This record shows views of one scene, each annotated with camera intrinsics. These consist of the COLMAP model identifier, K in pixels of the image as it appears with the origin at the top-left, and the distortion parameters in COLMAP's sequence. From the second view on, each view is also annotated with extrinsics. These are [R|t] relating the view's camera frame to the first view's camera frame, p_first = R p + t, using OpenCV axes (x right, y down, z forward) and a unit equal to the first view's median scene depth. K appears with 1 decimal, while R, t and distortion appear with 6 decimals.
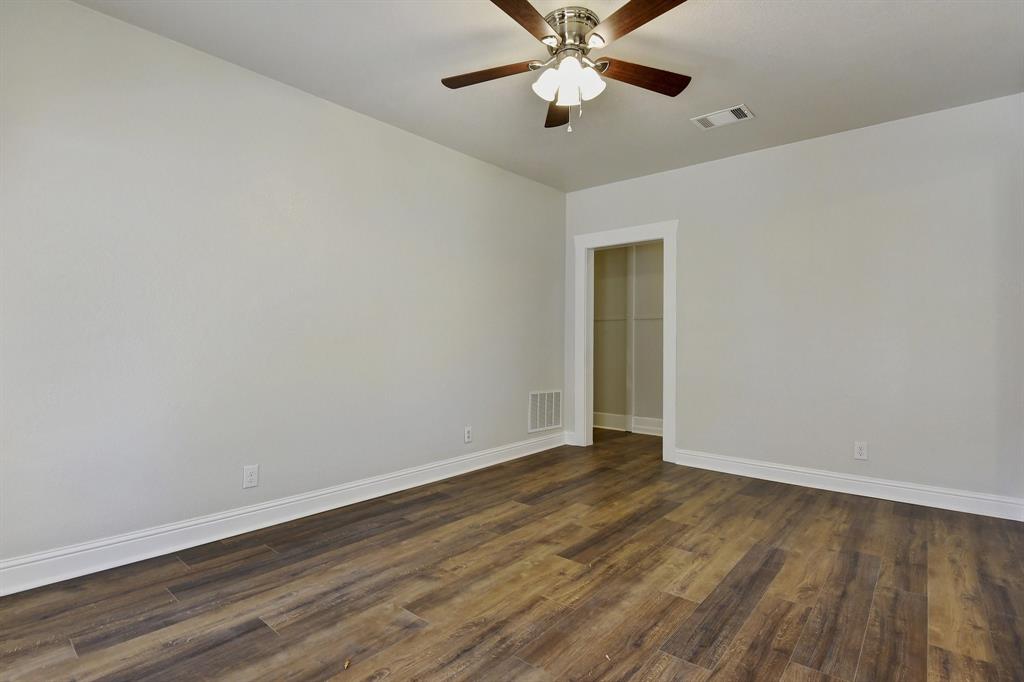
lens RADIAL K [[500.5, 0, 509.0], [0, 500.5, 344.2], [0, 0, 1]] dist [-0.011478, -0.002461]
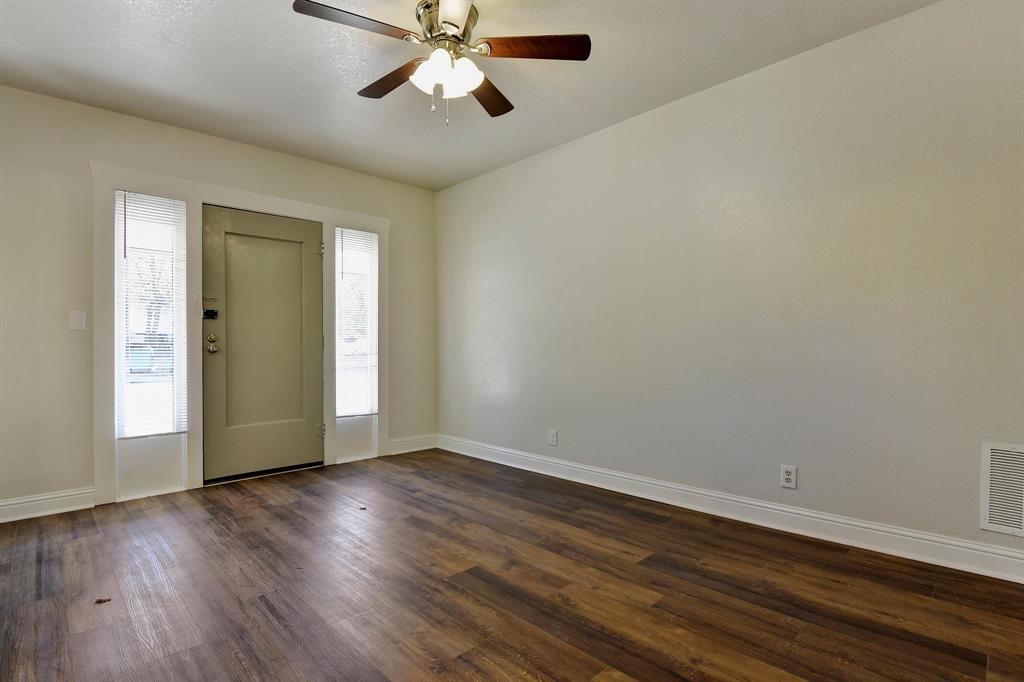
lens RADIAL K [[500.5, 0, 507.1], [0, 500.5, 347.4], [0, 0, 1]] dist [-0.011478, -0.002461]
pose [[-0.102335, 0.001642, -0.994749, 0.886481], [0.009041, 0.999959, 0.000720, 0.007311], [0.994709, -0.008920, -0.102346, 0.998398]]
